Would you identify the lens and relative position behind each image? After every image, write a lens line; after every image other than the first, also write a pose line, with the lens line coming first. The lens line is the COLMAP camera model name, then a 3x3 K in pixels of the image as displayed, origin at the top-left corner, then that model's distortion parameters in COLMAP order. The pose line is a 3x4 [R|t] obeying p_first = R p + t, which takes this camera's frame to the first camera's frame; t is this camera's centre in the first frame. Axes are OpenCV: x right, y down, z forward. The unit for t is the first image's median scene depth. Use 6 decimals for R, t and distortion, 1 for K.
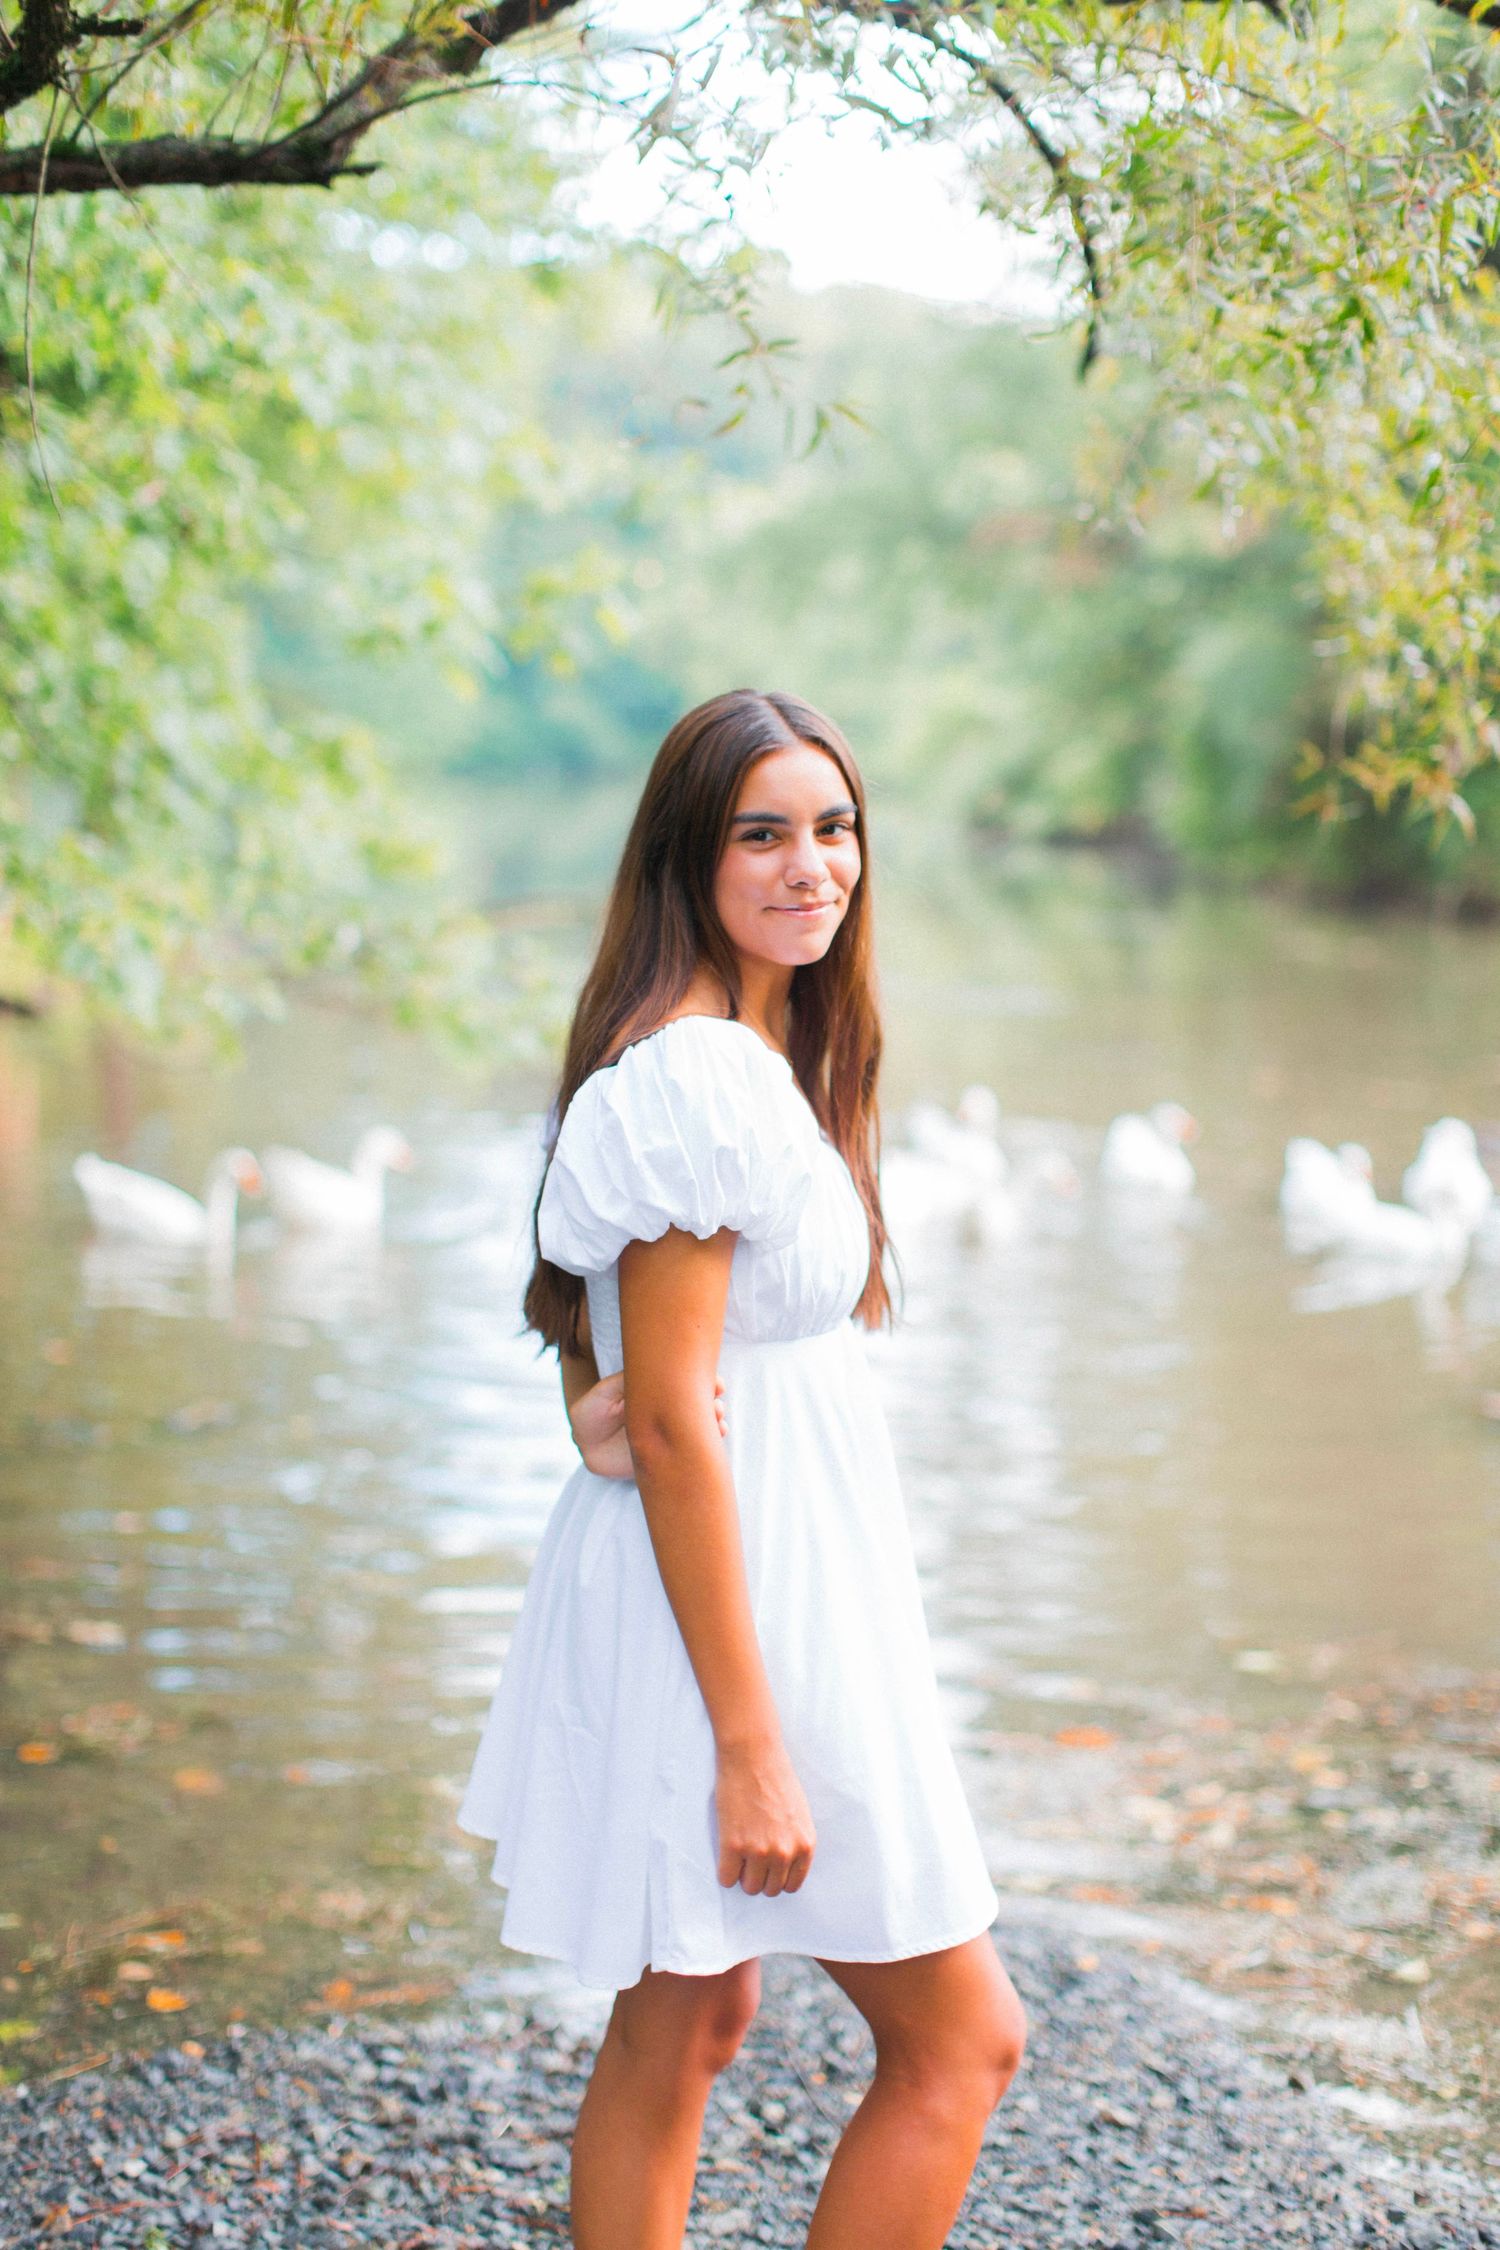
lens RADIAL K [[3121.9, 0, 770.9], [0, 3121.9, 1134.1], [0, 0, 1]] dist [-0.004401, 0.000000]
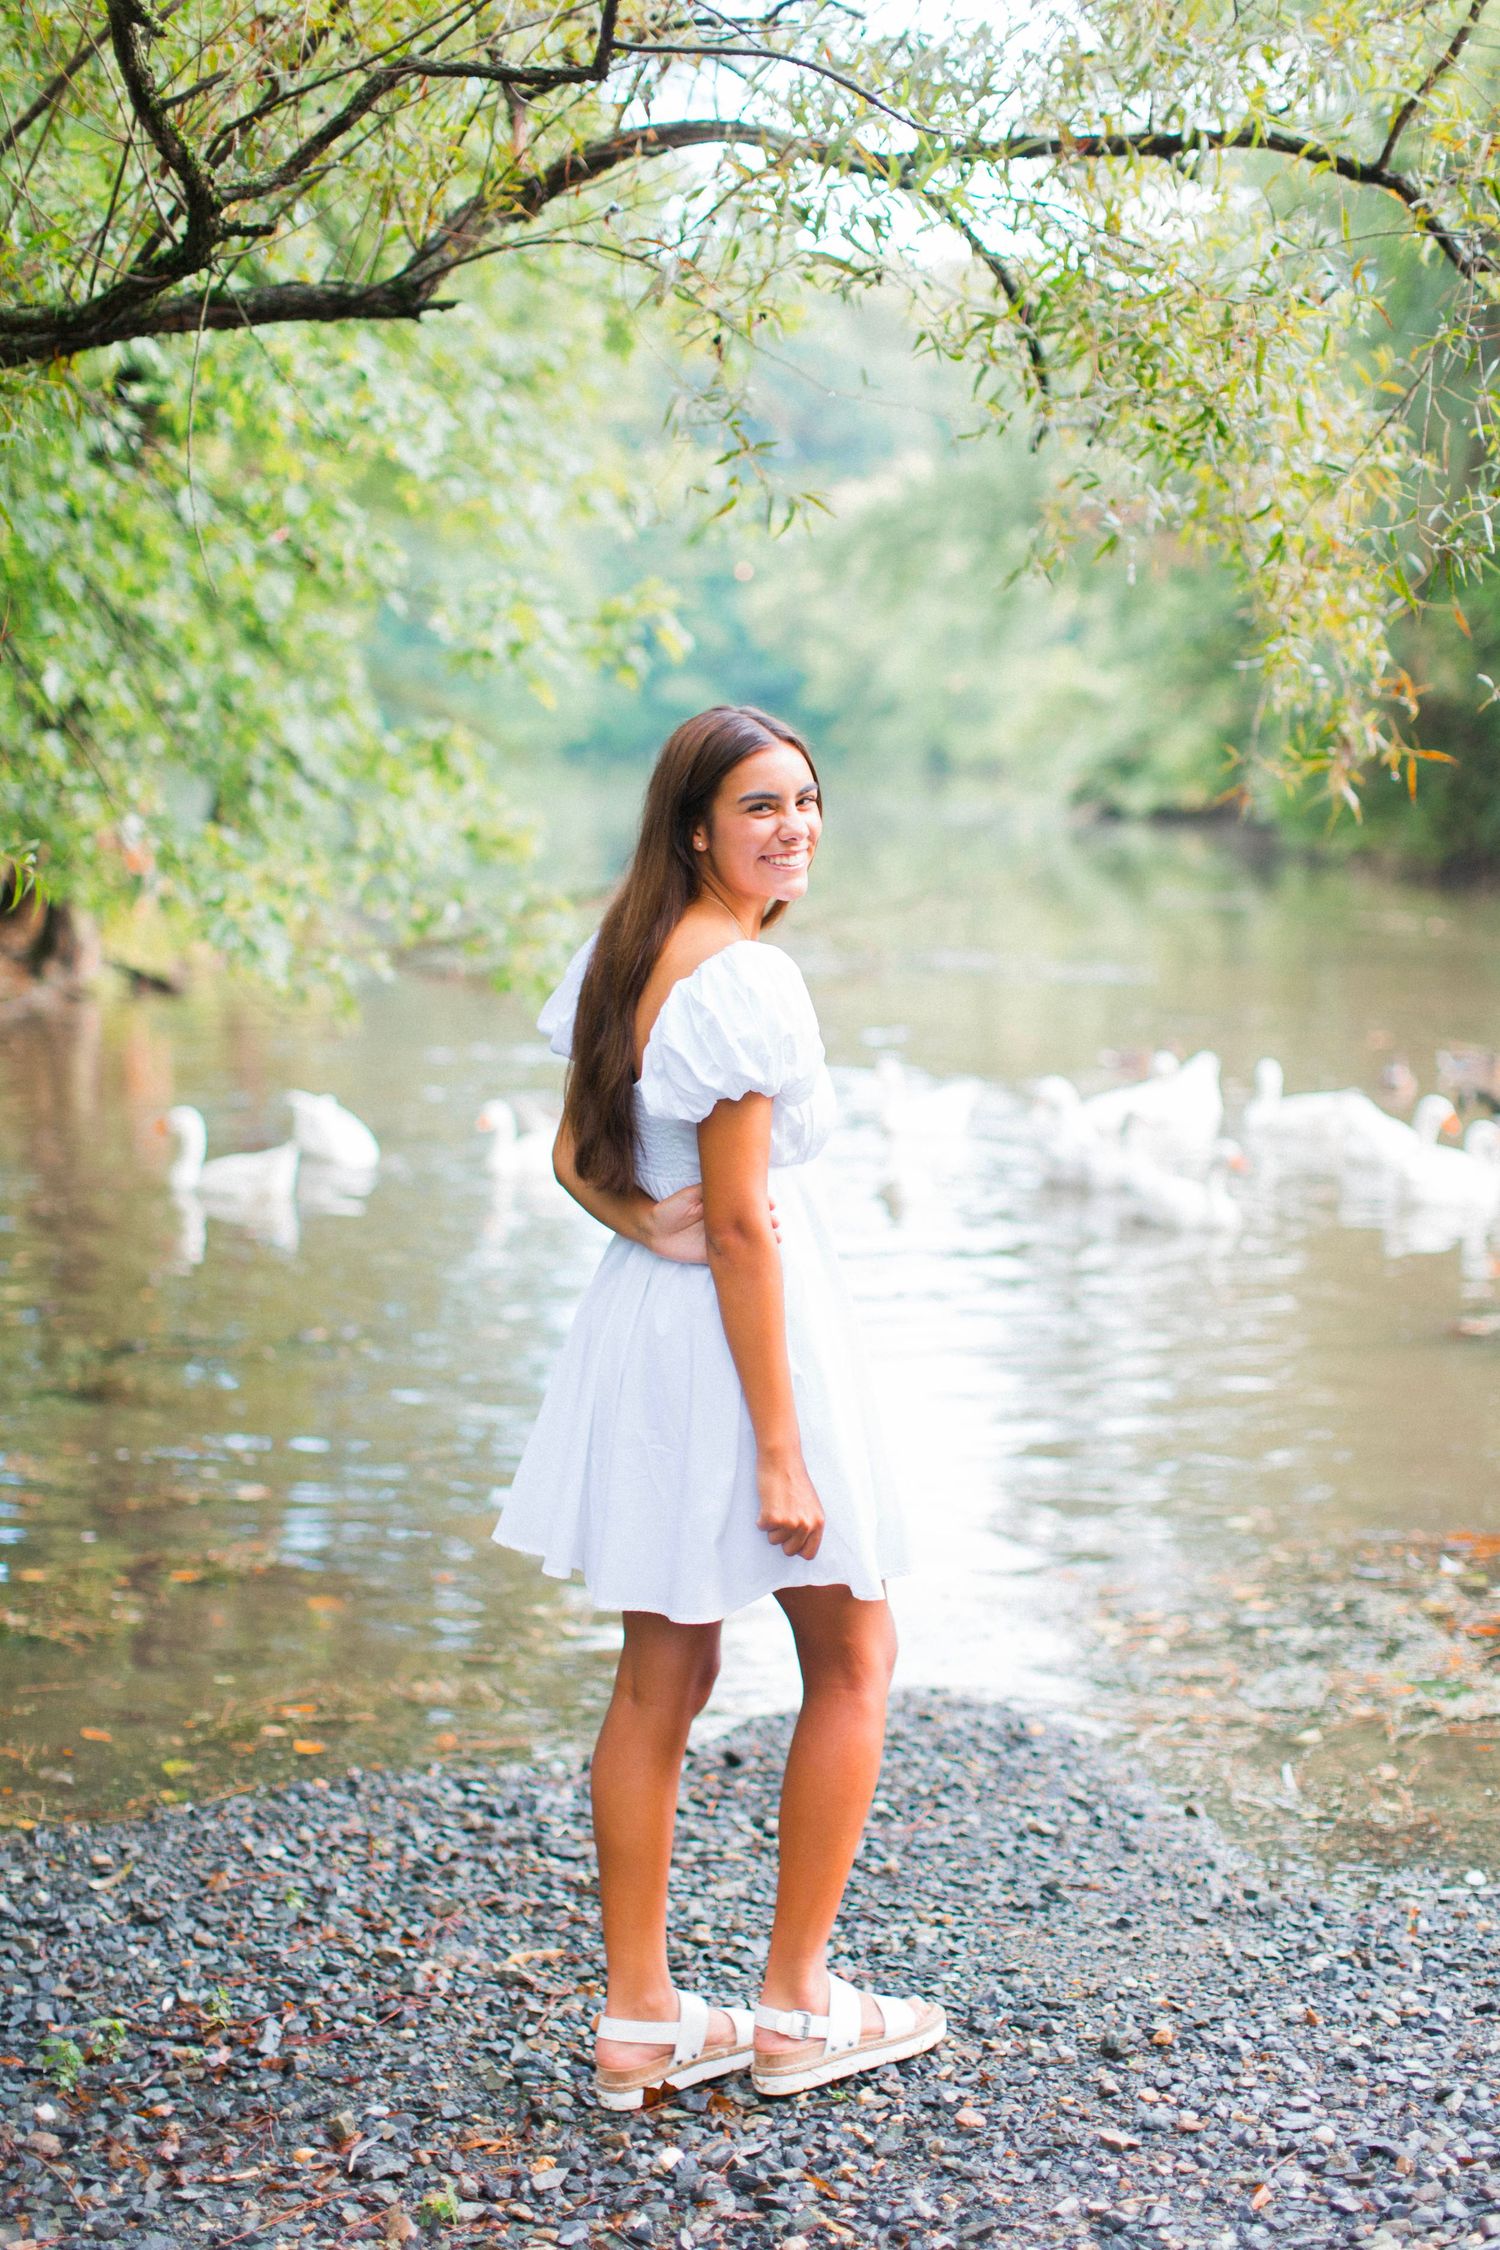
lens RADIAL K [[3121.9, 0, 756.7], [0, 3121.9, 1137.7], [0, 0, 1]] dist [-0.004401, 0.000000]
pose [[0.999019, -0.004430, -0.044063, 0.047330], [0.004752, 0.999963, 0.007206, 0.021163], [0.044030, -0.007408, 0.999003, -0.250734]]
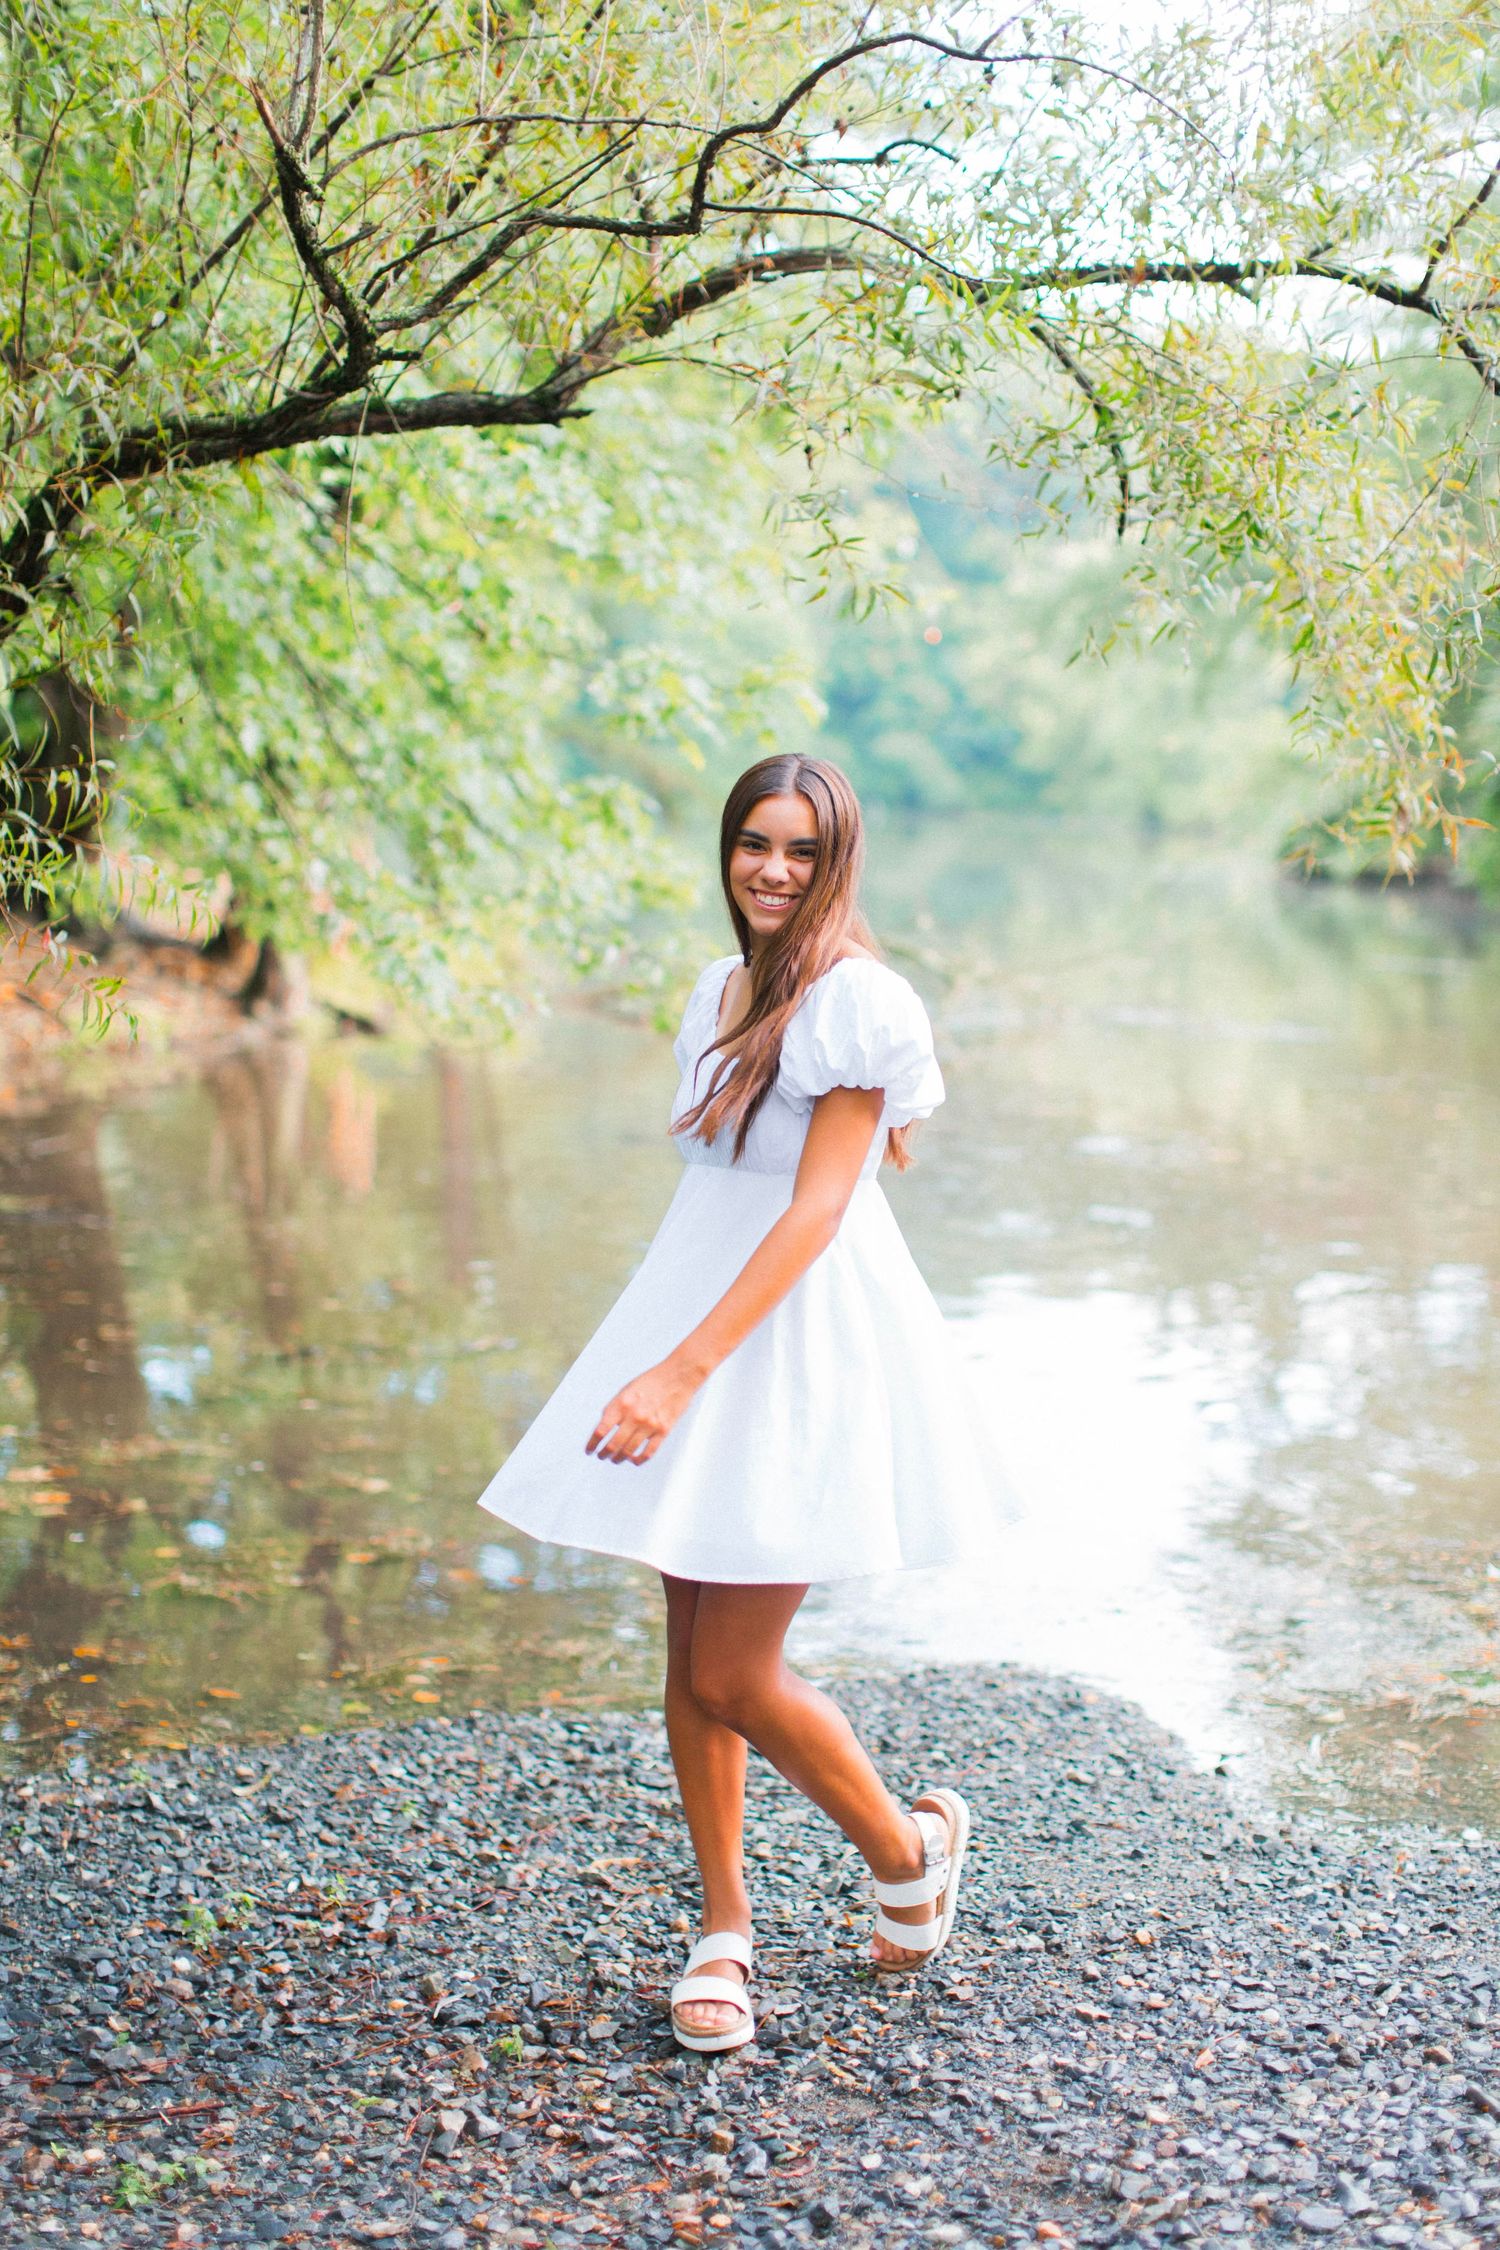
lens RADIAL K [[3121.9, 0, 752.9], [0, 3121.9, 1138.0], [0, 0, 1]] dist [-0.004401, 0.000000]
pose [[0.993475, 0.015497, -0.112993, 0.108135], [-0.016744, 0.999809, -0.010095, 0.036999], [0.112815, 0.011921, 0.993545, -0.391421]]
